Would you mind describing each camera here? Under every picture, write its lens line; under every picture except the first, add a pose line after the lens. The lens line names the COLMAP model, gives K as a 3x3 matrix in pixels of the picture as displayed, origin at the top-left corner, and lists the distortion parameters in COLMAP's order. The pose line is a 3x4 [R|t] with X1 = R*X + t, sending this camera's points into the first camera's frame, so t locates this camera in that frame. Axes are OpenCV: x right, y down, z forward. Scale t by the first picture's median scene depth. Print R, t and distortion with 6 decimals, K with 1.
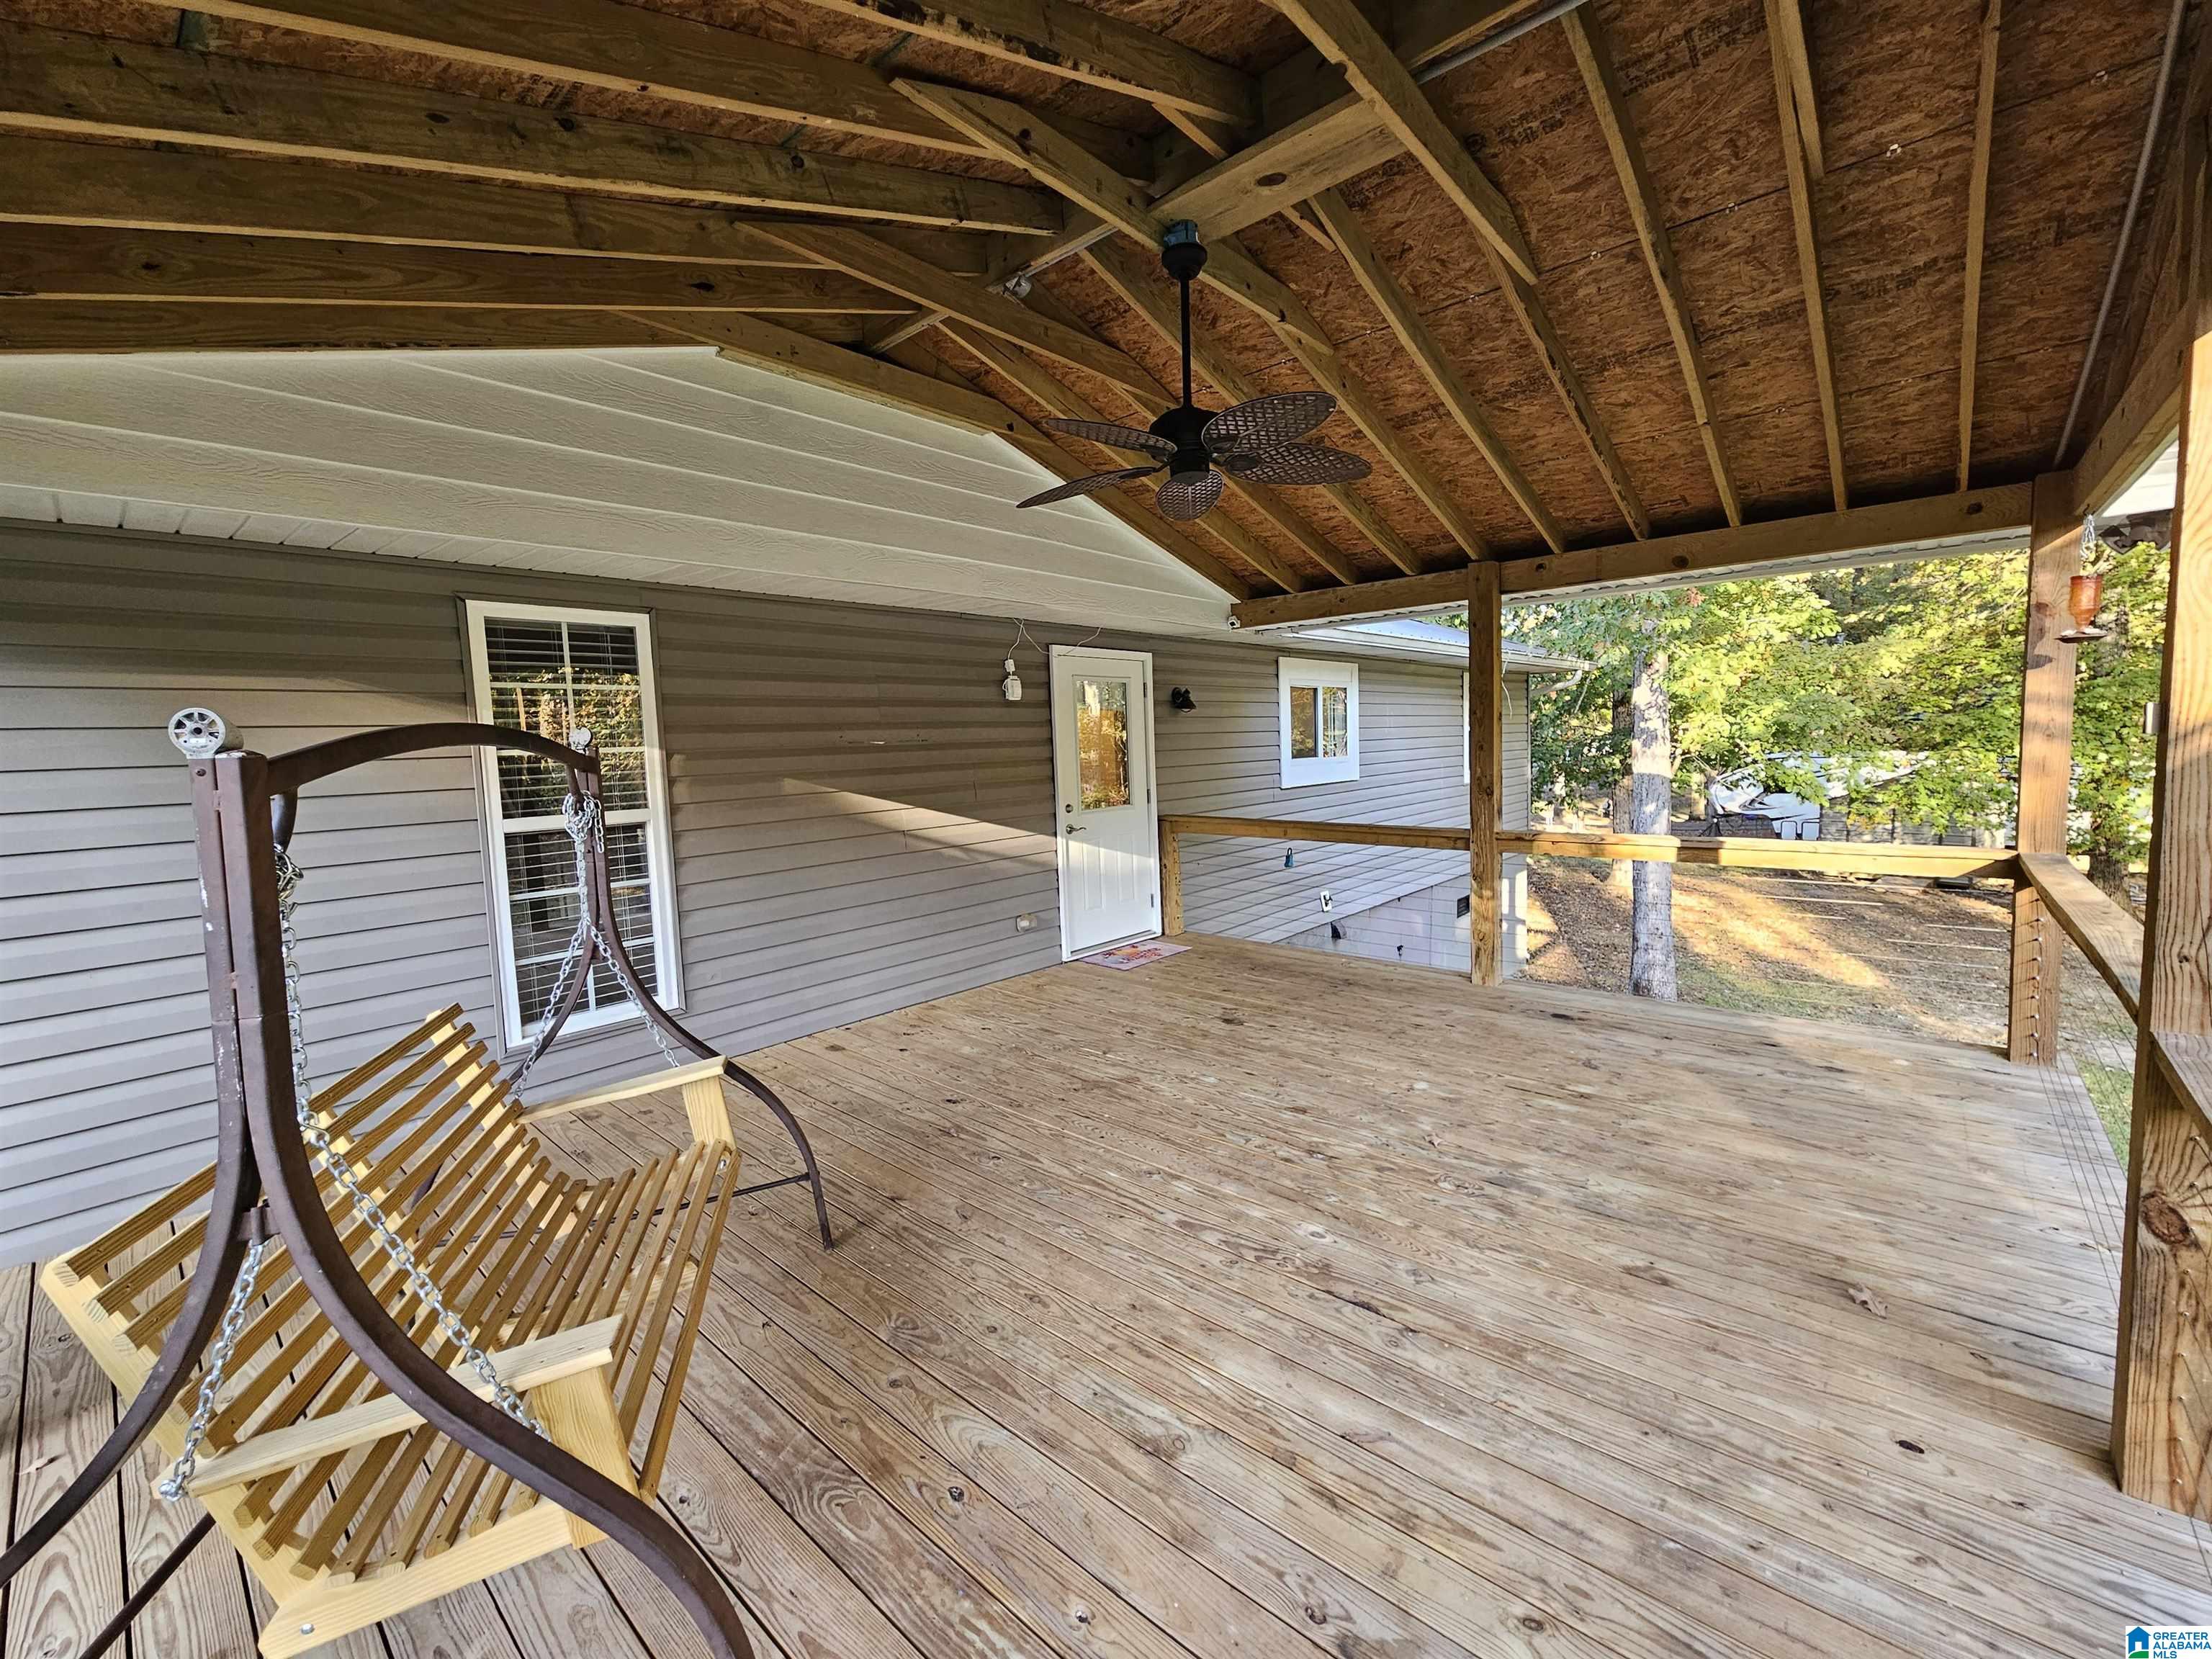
lens RADIAL K [[906.0, 0, 1108.9], [0, 906.0, 824.3], [0, 0, 1]] dist [-0.001764, 0.000334]
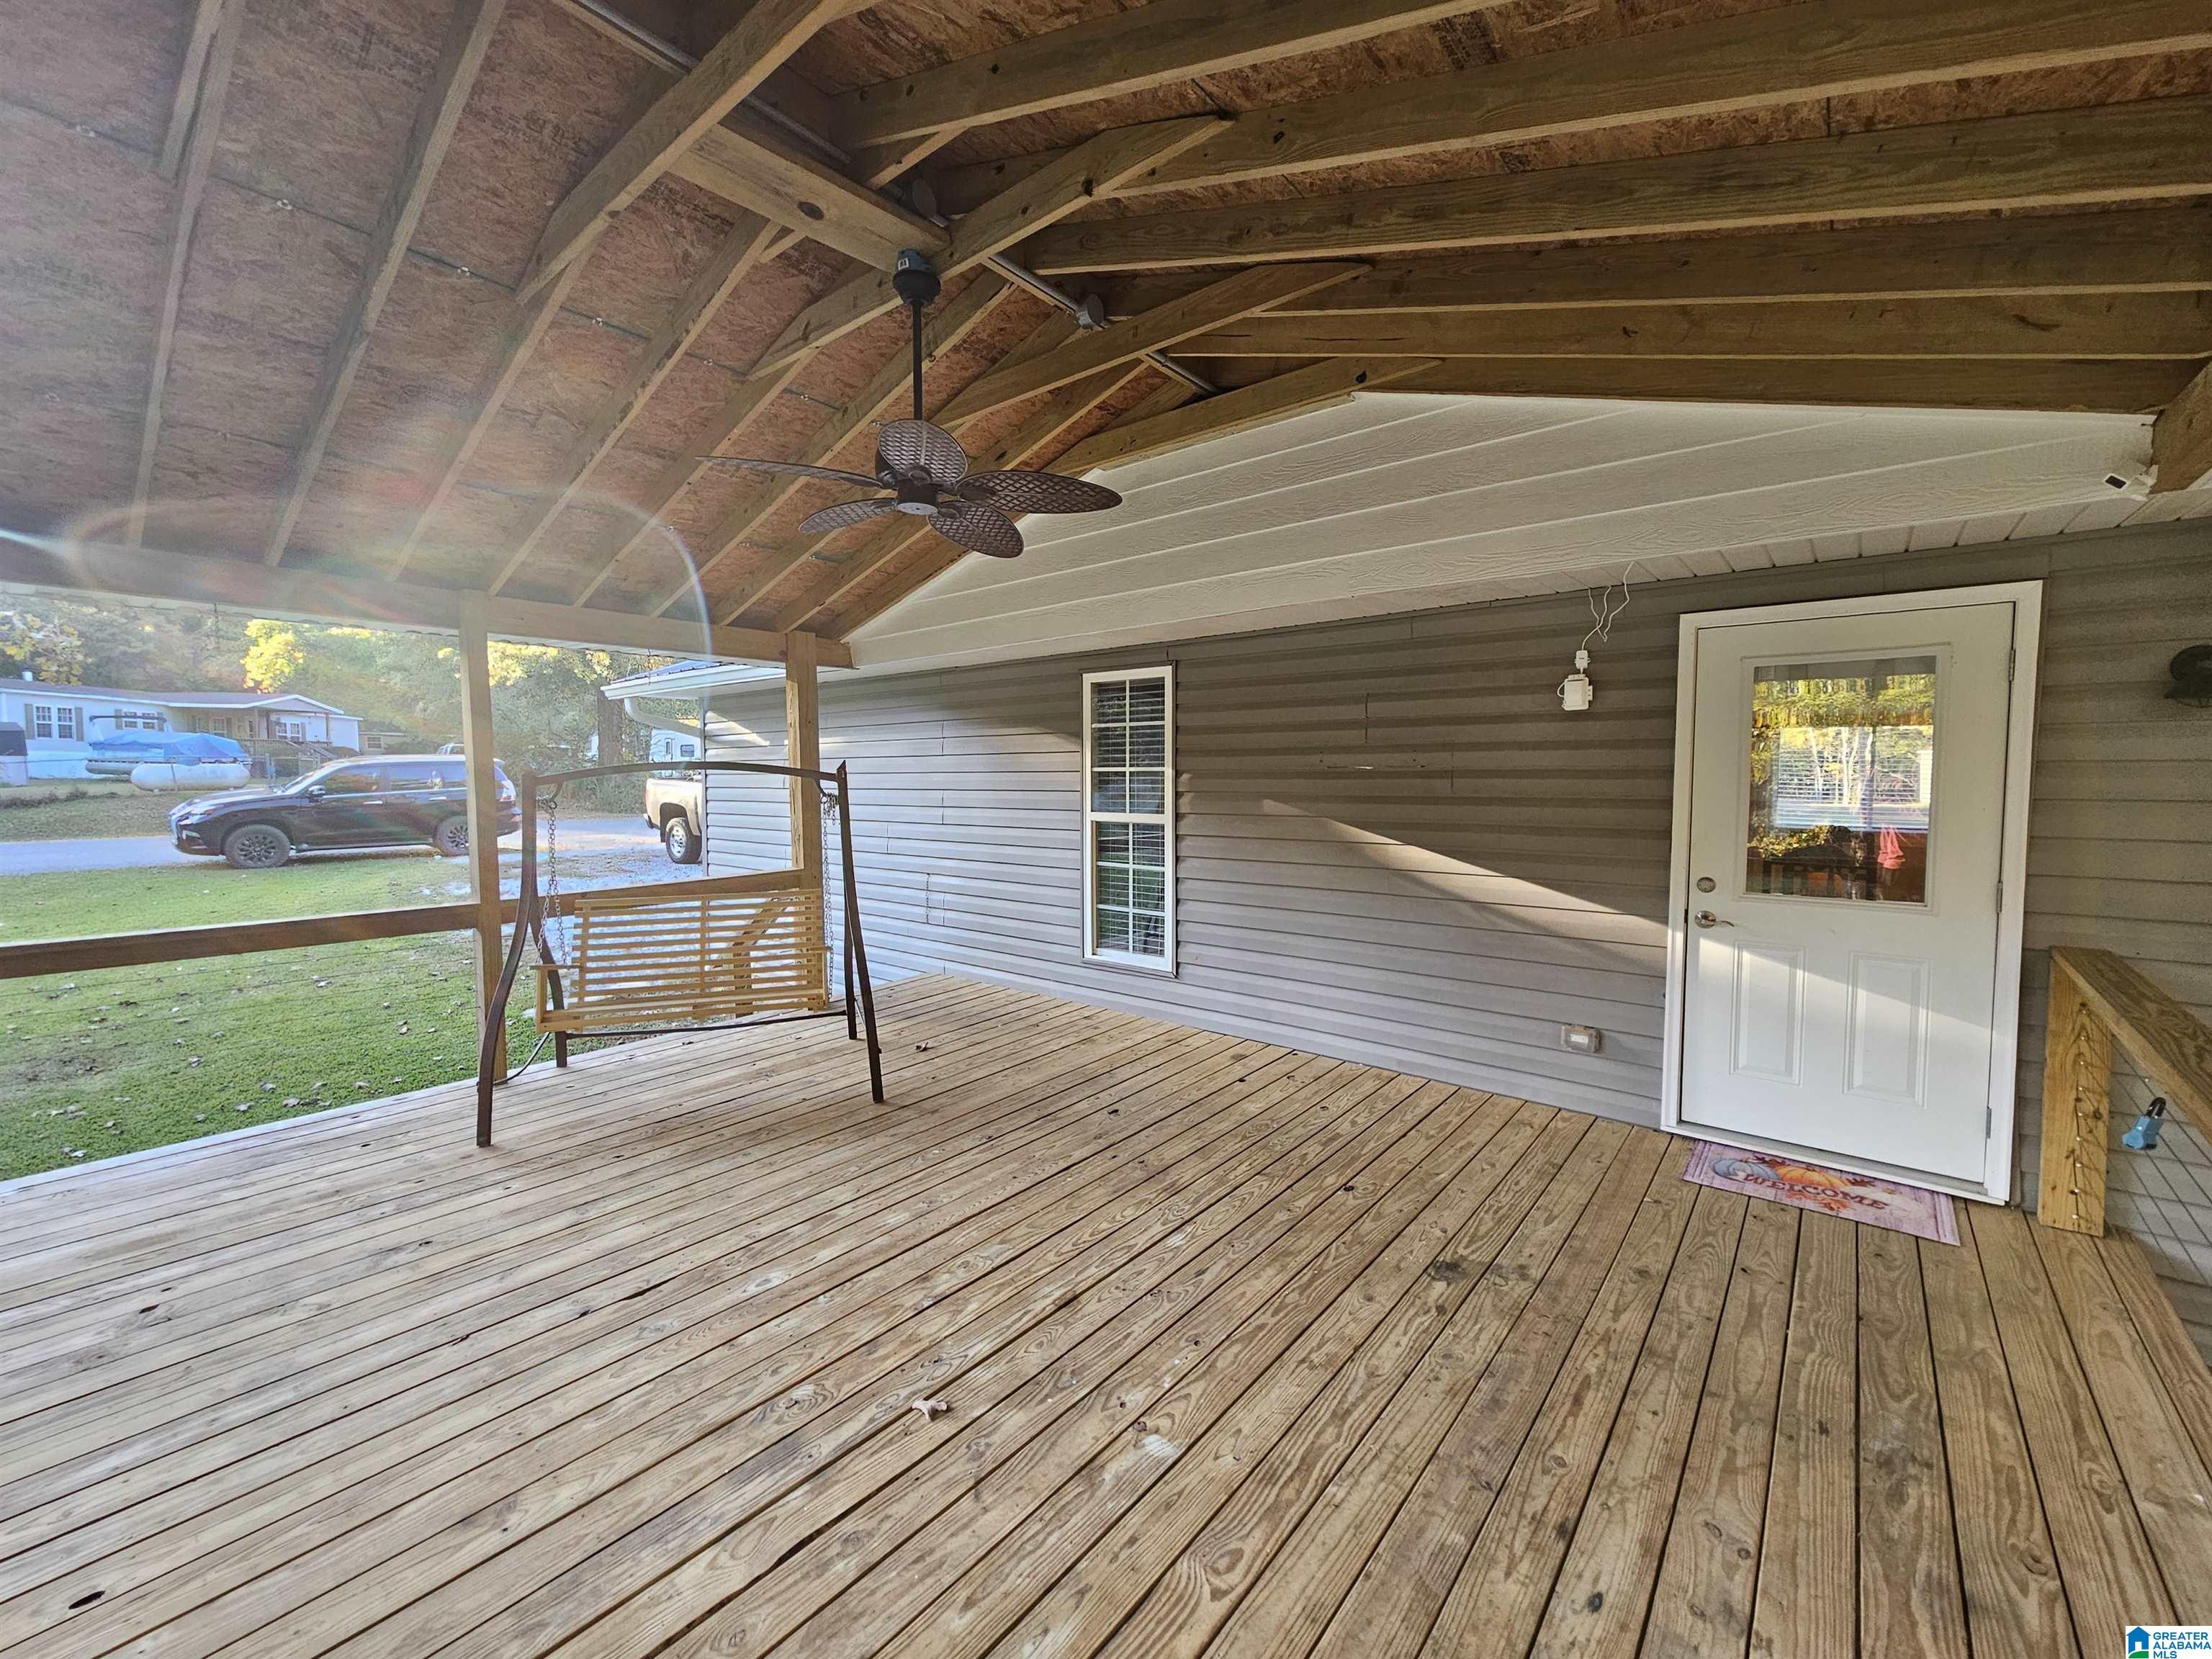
lens RADIAL K [[906.0, 0, 1108.9], [0, 906.0, 824.3], [0, 0, 1]] dist [-0.001764, 0.000334]
pose [[0.029164, 0.089890, -0.995525, 0.706725], [-0.089629, 0.992172, 0.086962, -0.097538], [0.995548, 0.086692, 0.036993, 0.775967]]
